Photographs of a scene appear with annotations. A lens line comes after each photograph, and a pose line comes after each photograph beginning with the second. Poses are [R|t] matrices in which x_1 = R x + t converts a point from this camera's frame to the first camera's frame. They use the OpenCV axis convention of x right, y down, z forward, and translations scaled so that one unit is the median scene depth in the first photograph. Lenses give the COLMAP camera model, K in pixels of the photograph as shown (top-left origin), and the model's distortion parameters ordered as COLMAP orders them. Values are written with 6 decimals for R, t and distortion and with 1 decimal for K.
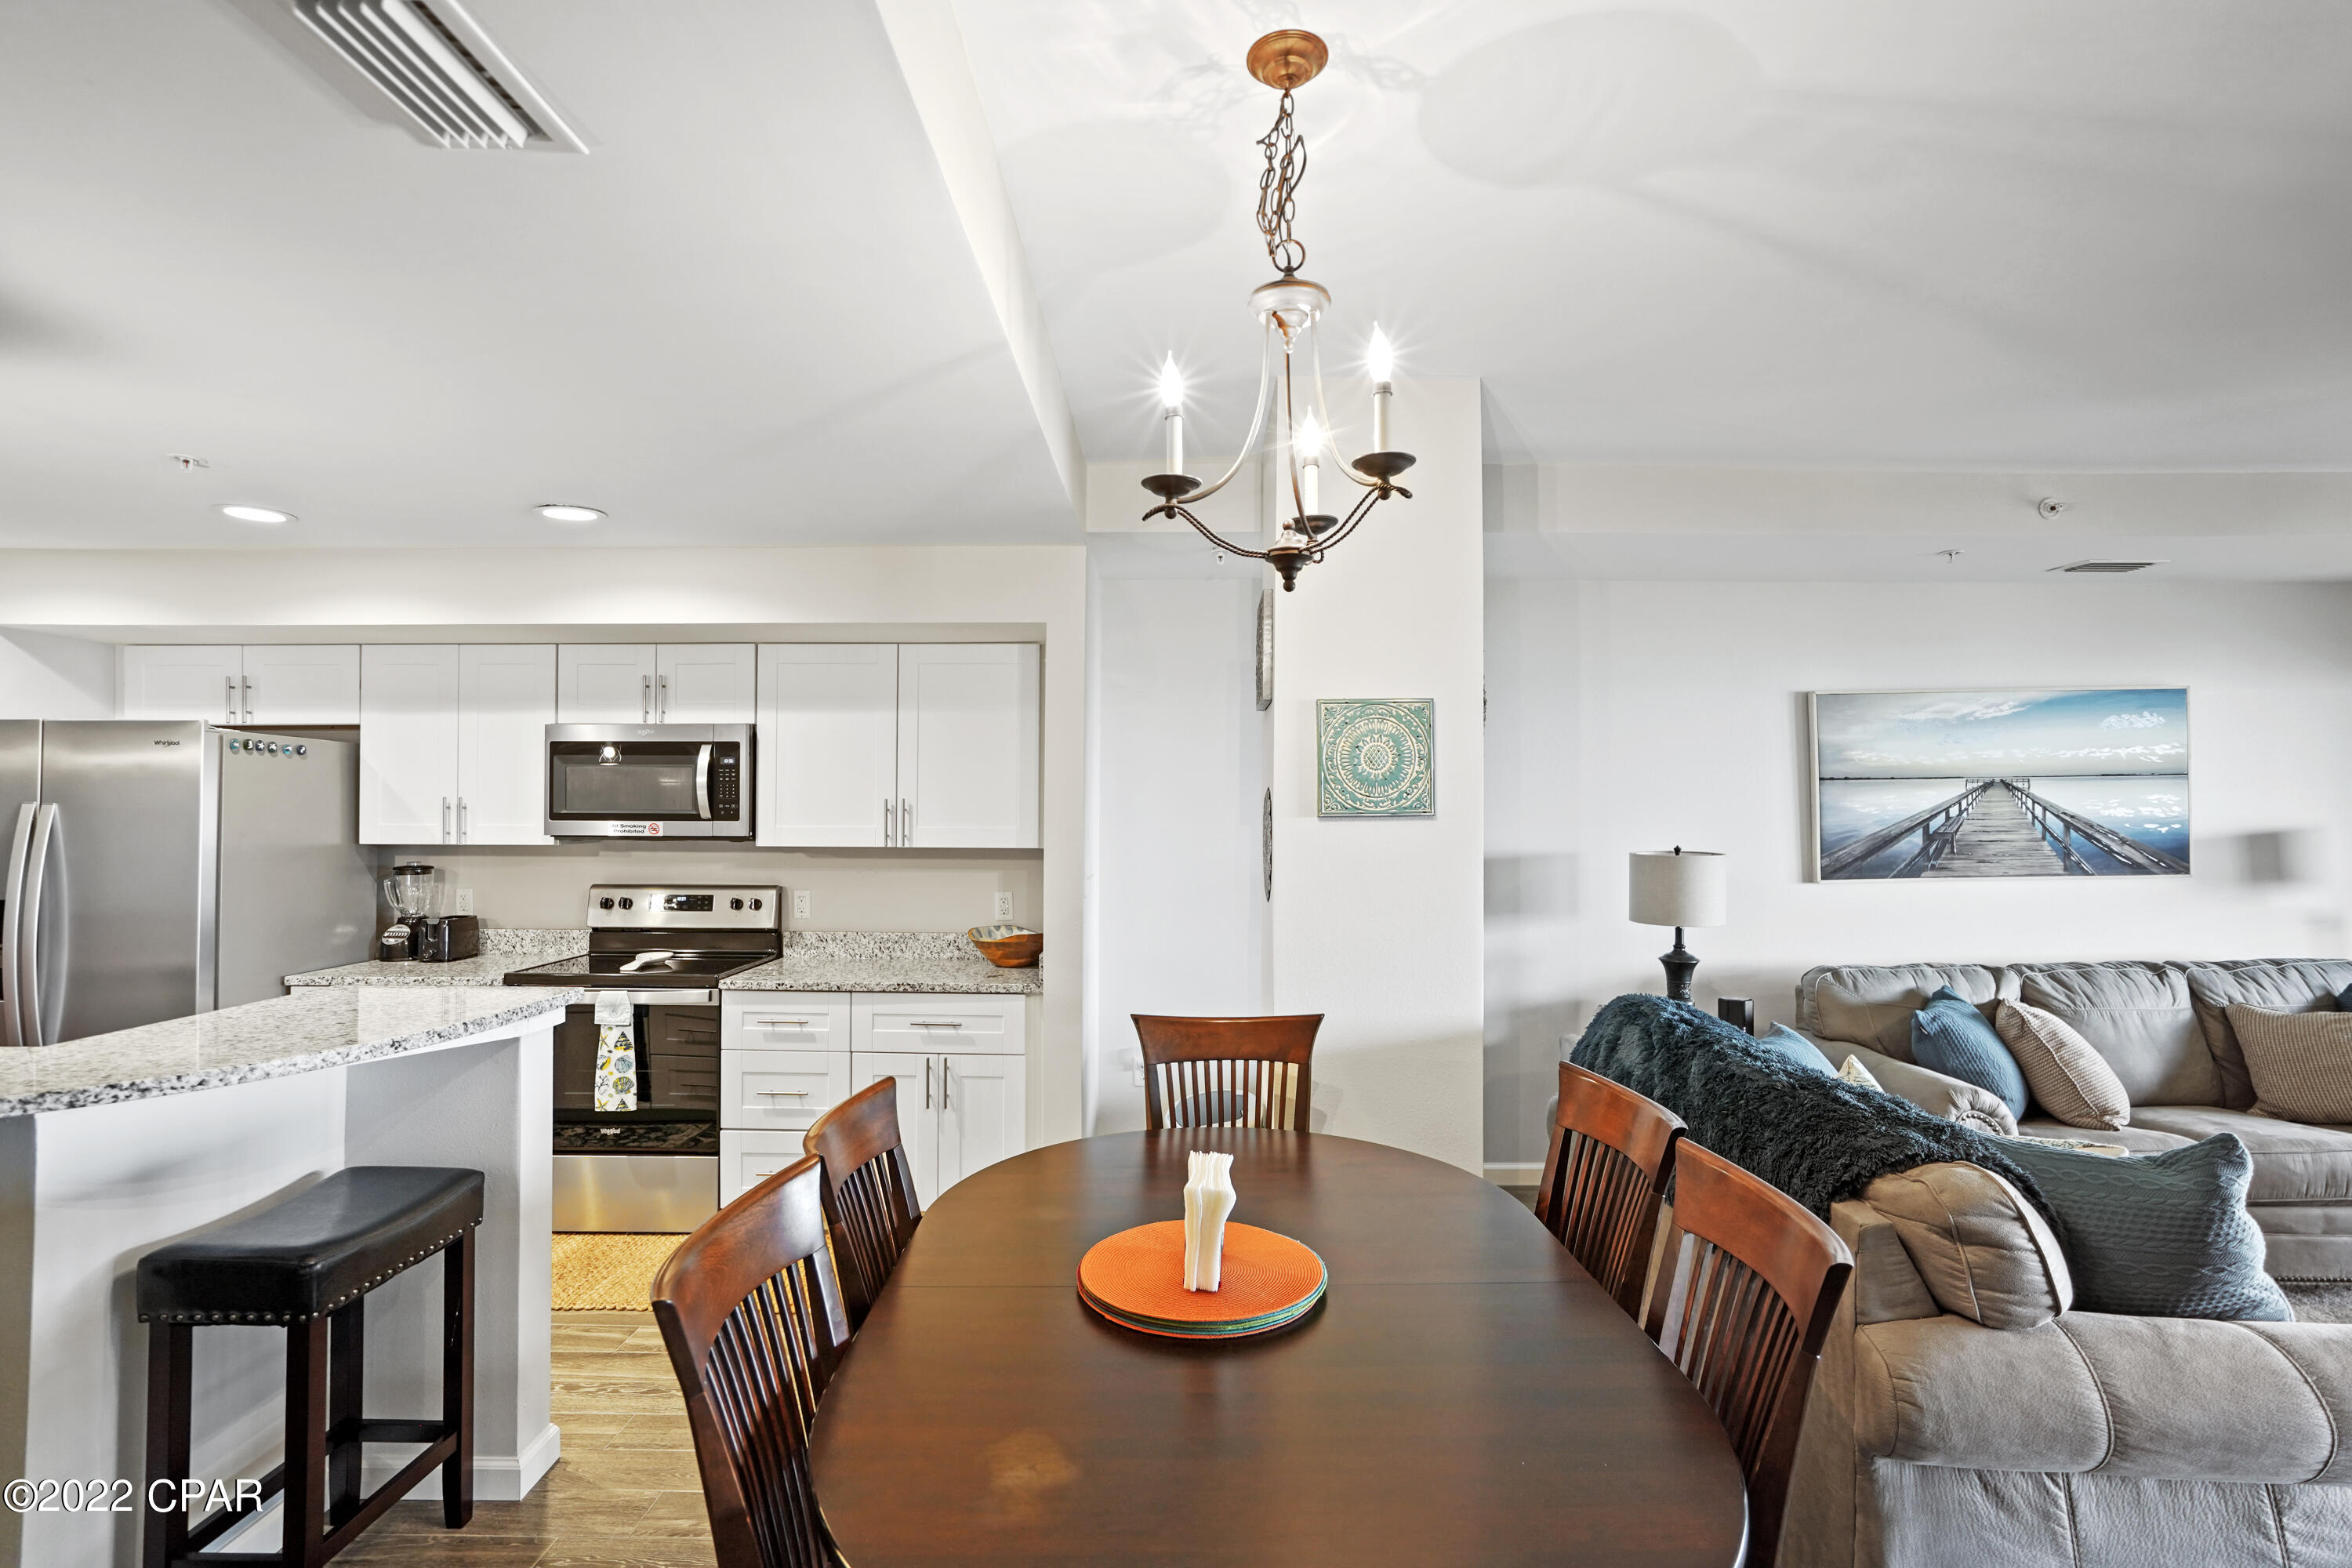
lens RADIAL K [[1104.2, 0, 1027.7], [0, 1104.2, 795.4], [0, 0, 1]] dist [-0.017703, 0.002611]
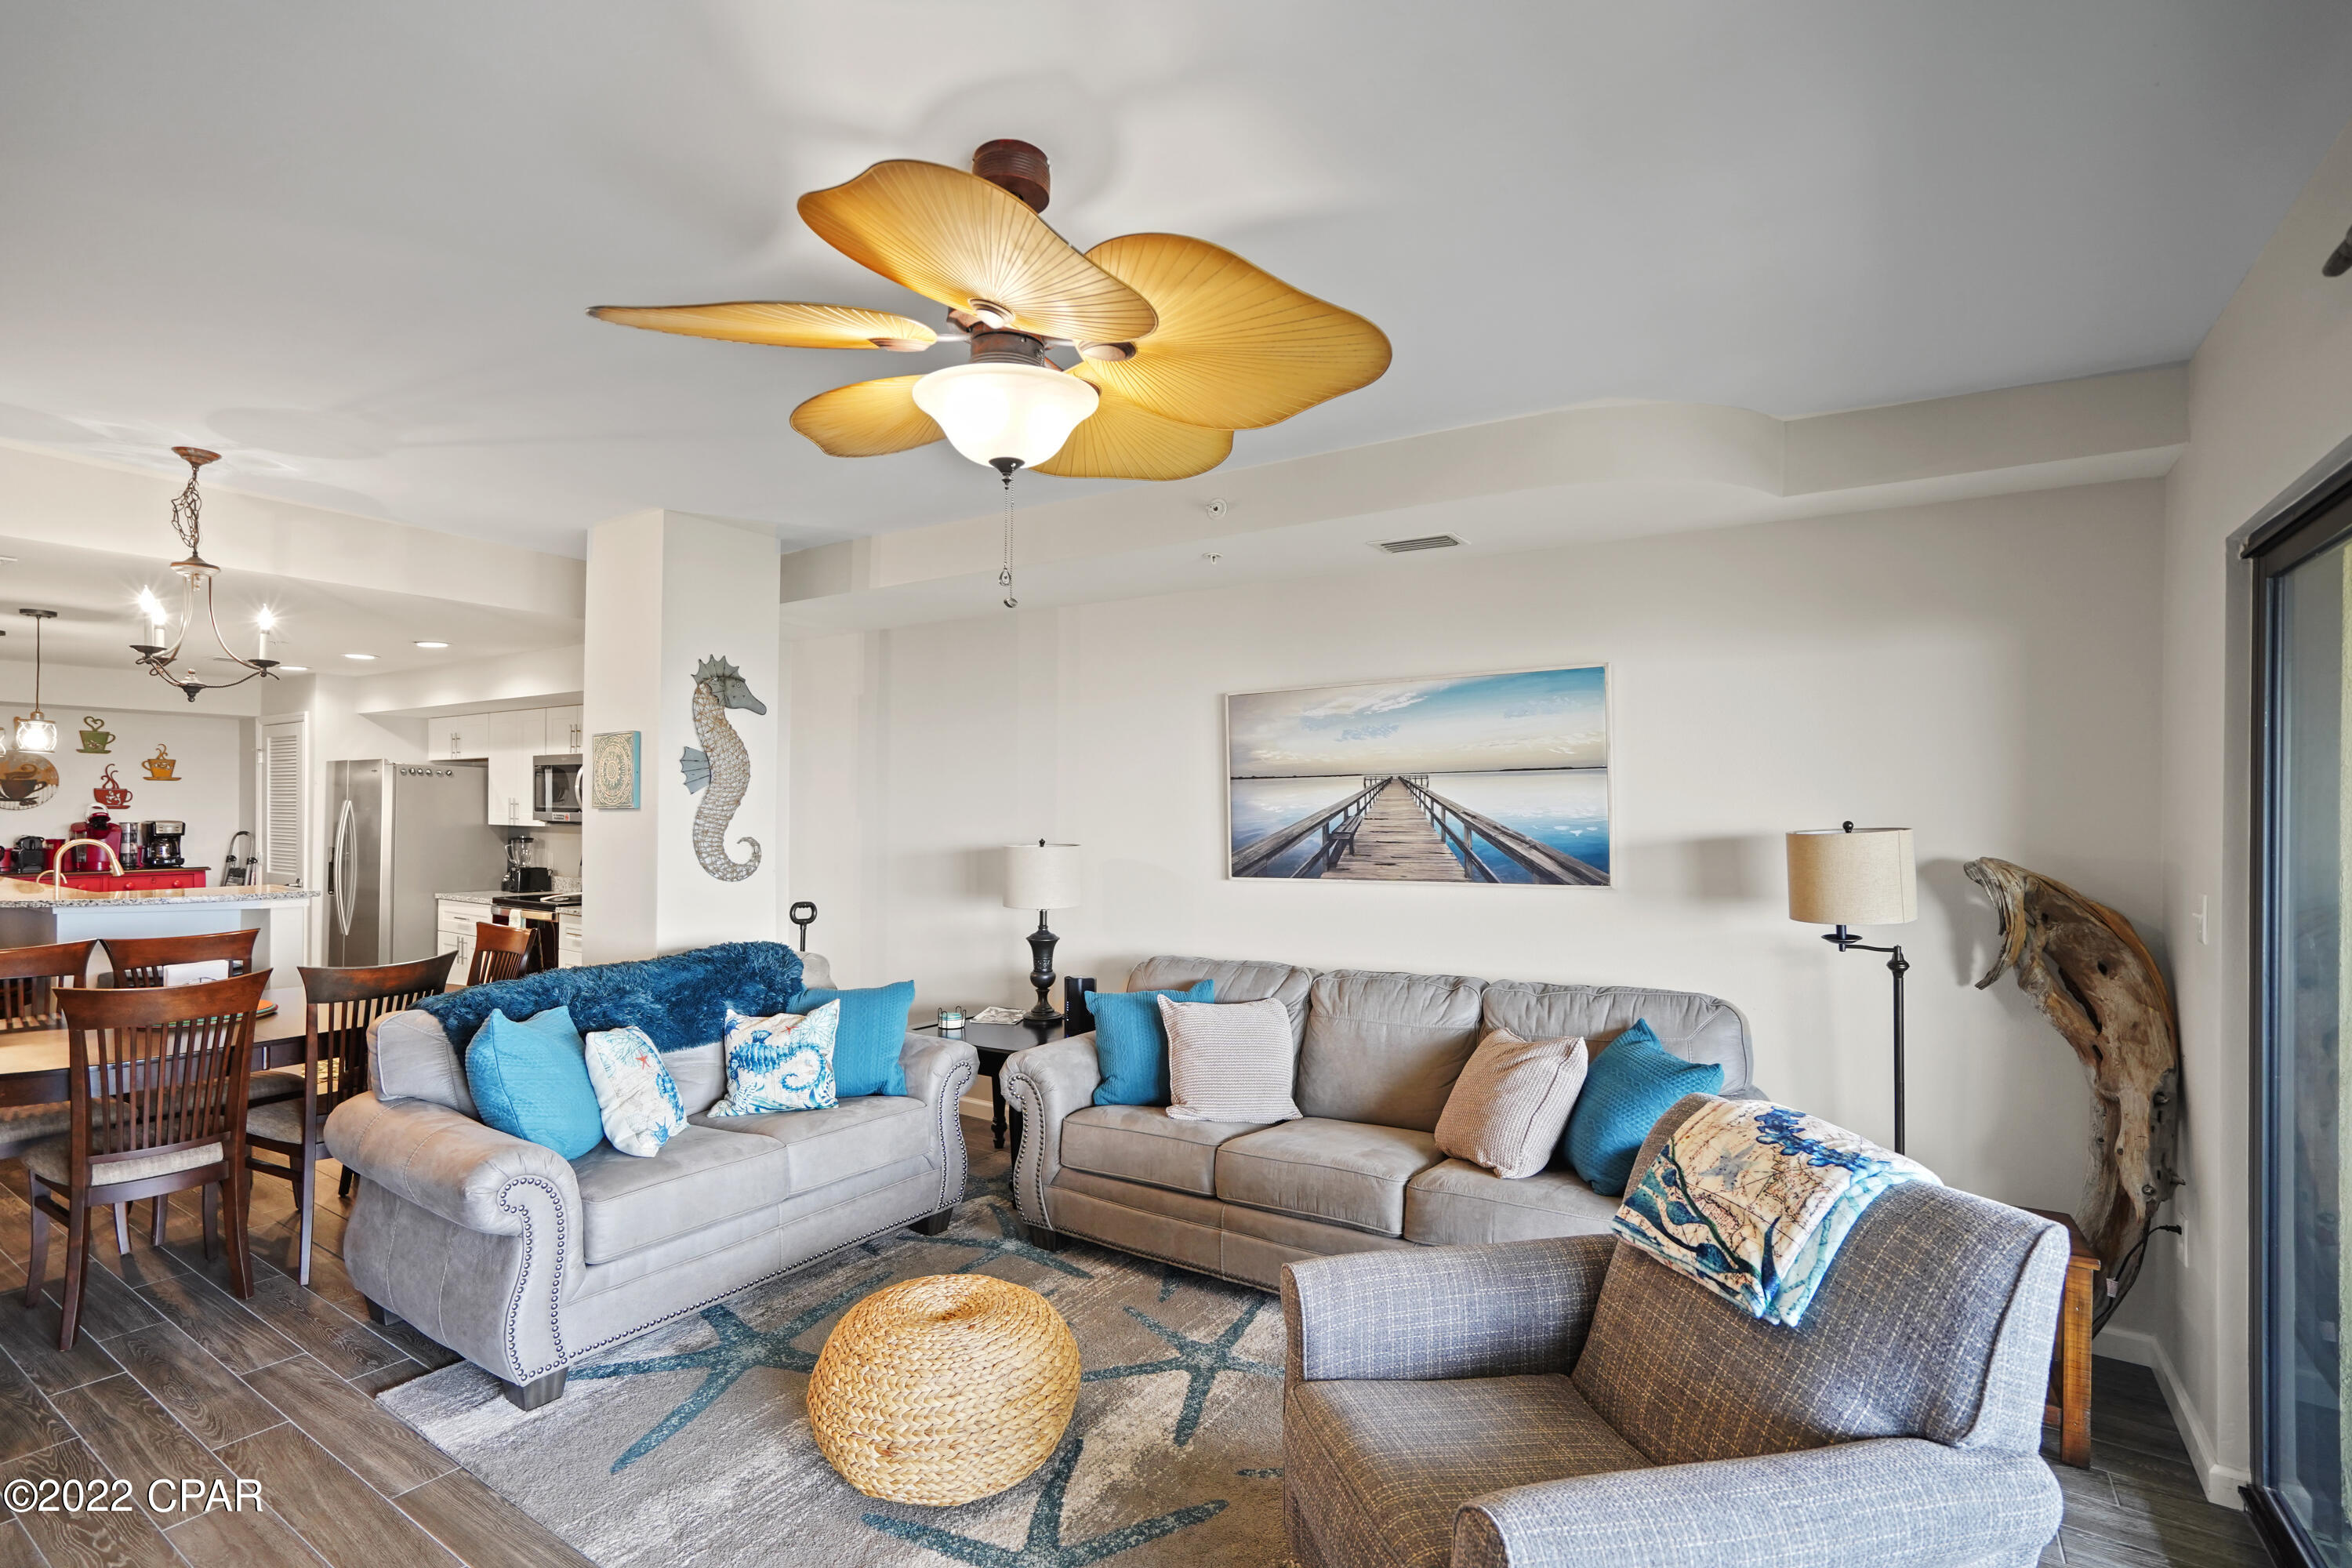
lens RADIAL K [[1104.2, 0, 1161.6], [0, 1104.2, 841.9], [0, 0, 1]] dist [-0.017703, 0.002611]
pose [[0.839037, 0.019486, -0.543725, 1.236972], [0.000484, 0.999331, 0.036560, 0.006642], [0.544074, -0.030939, 0.838466, 0.093492]]
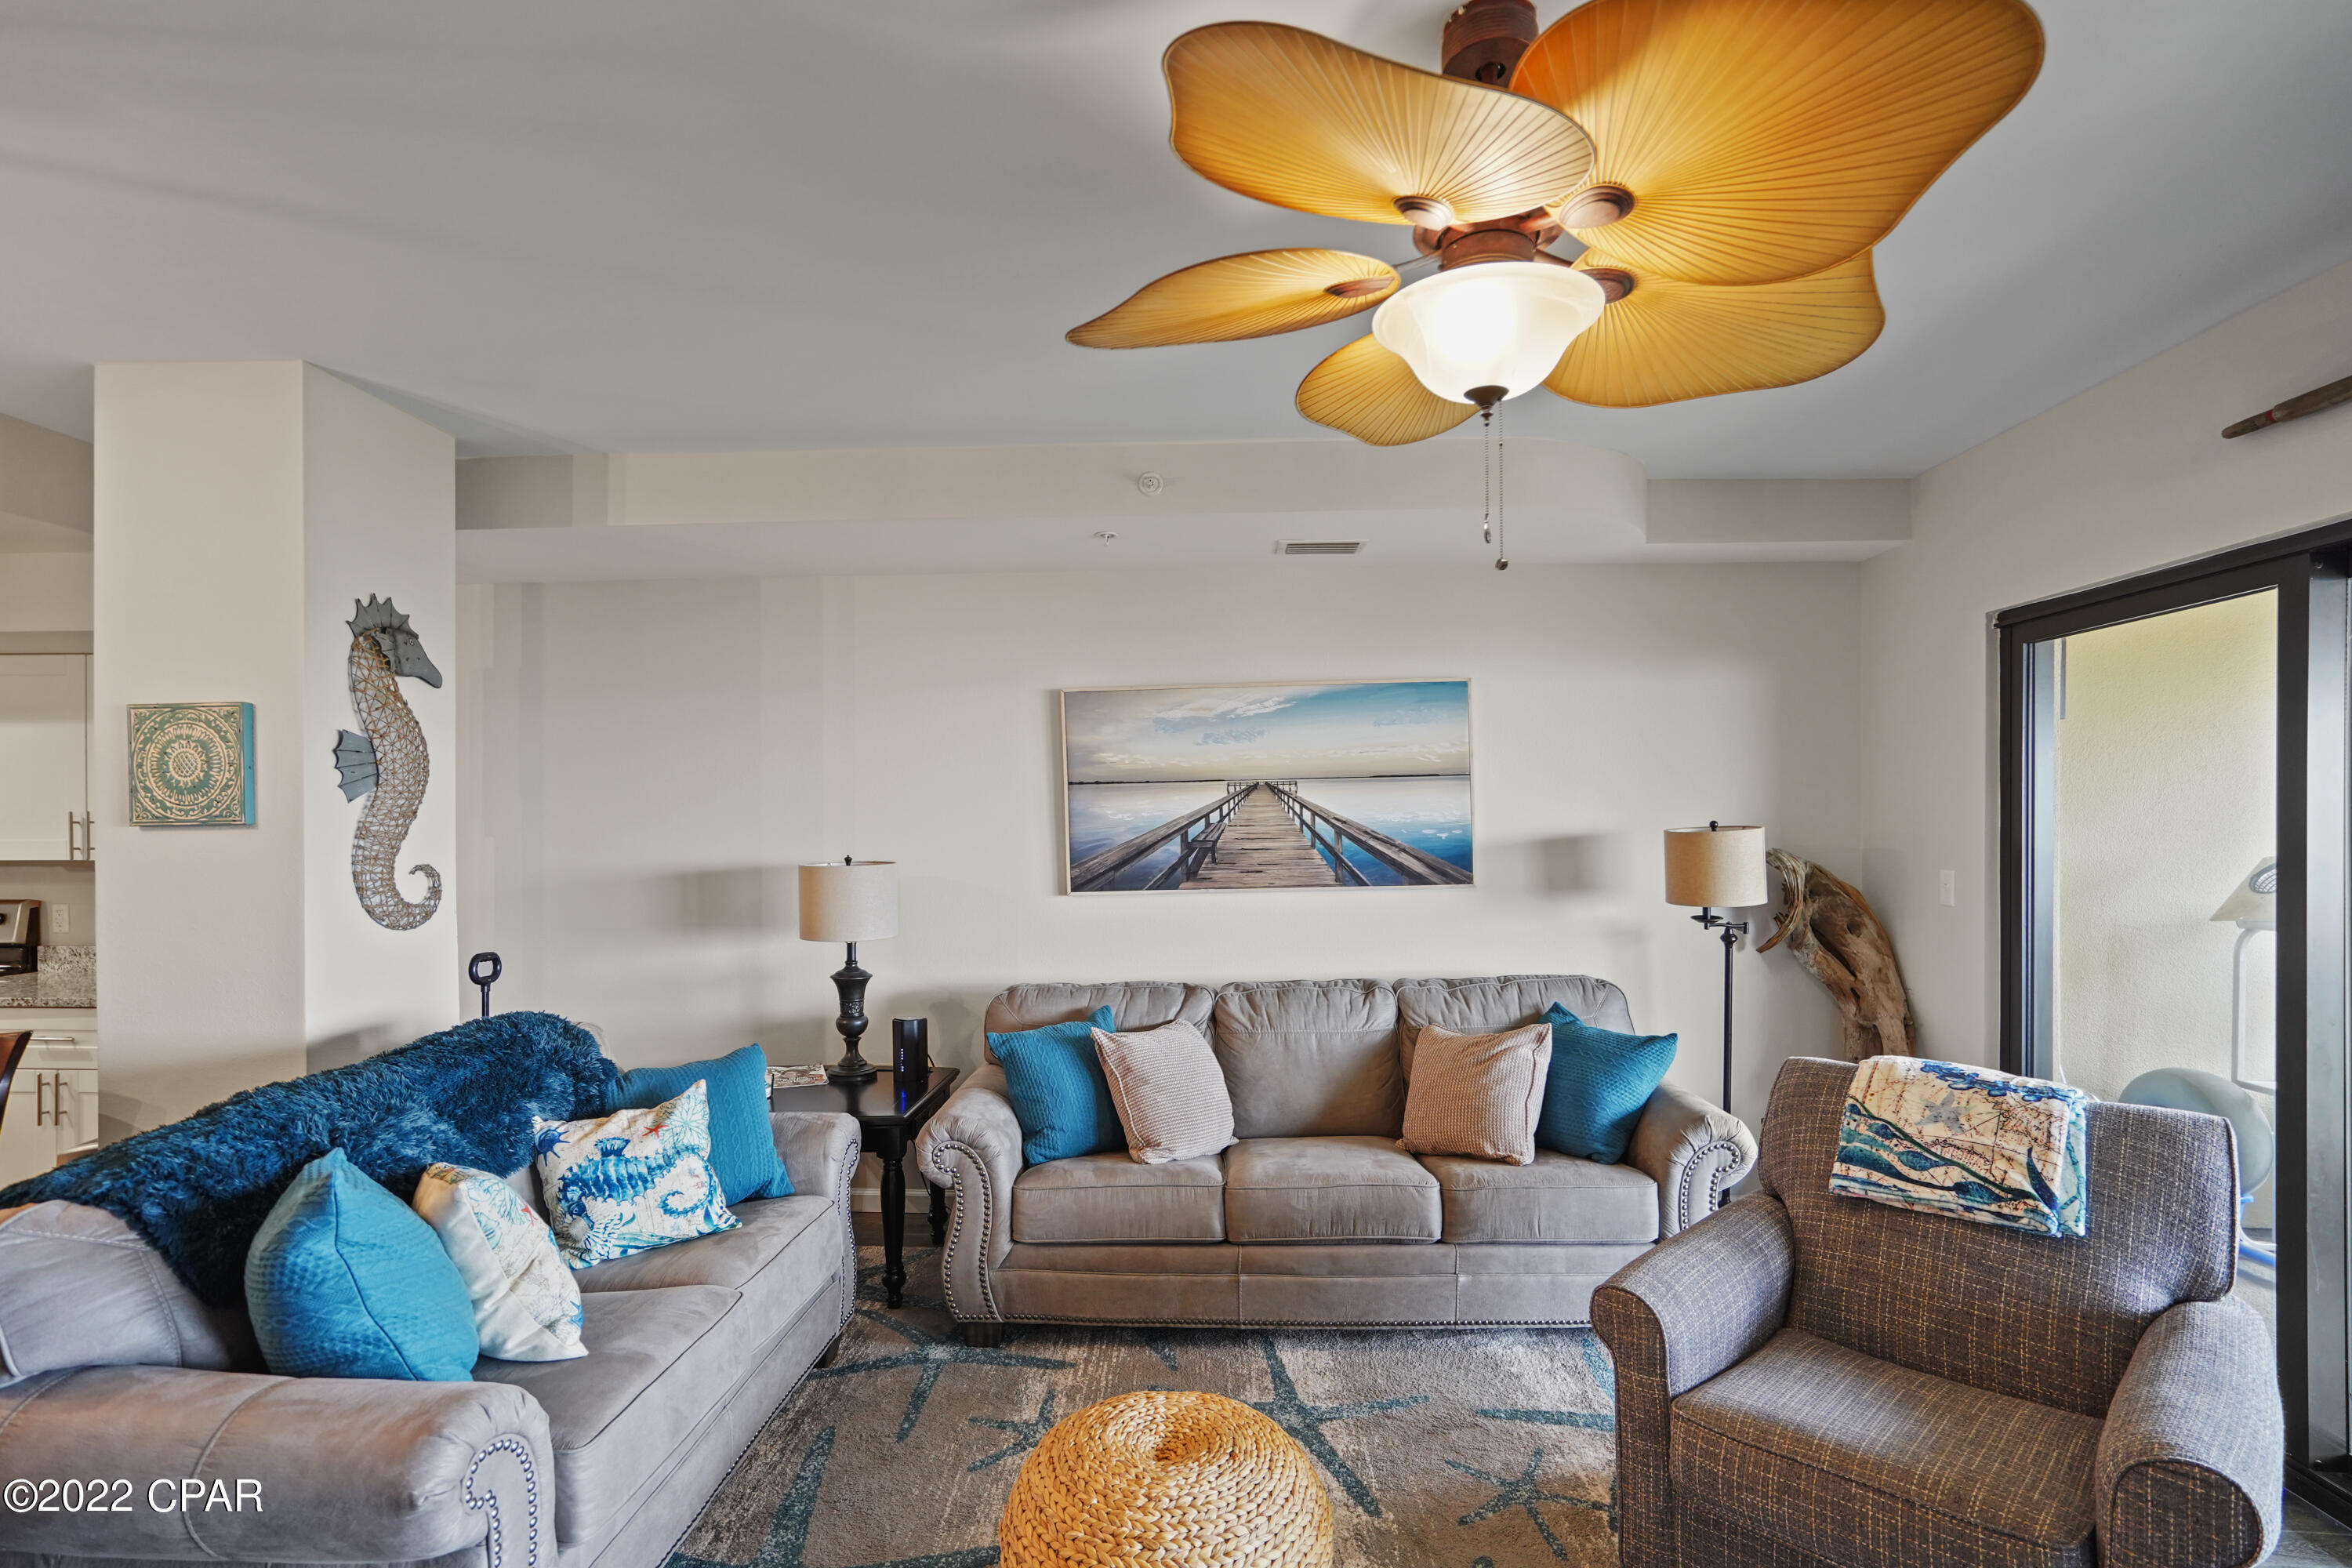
lens RADIAL K [[1104.2, 0, 1125.4], [0, 1104.2, 858.9], [0, 0, 1]] dist [-0.017703, 0.002611]
pose [[0.999212, -0.005120, -0.039366, 0.810033], [0.006876, 0.998981, 0.044606, 0.007738], [0.039098, -0.044841, 0.998229, 0.058567]]
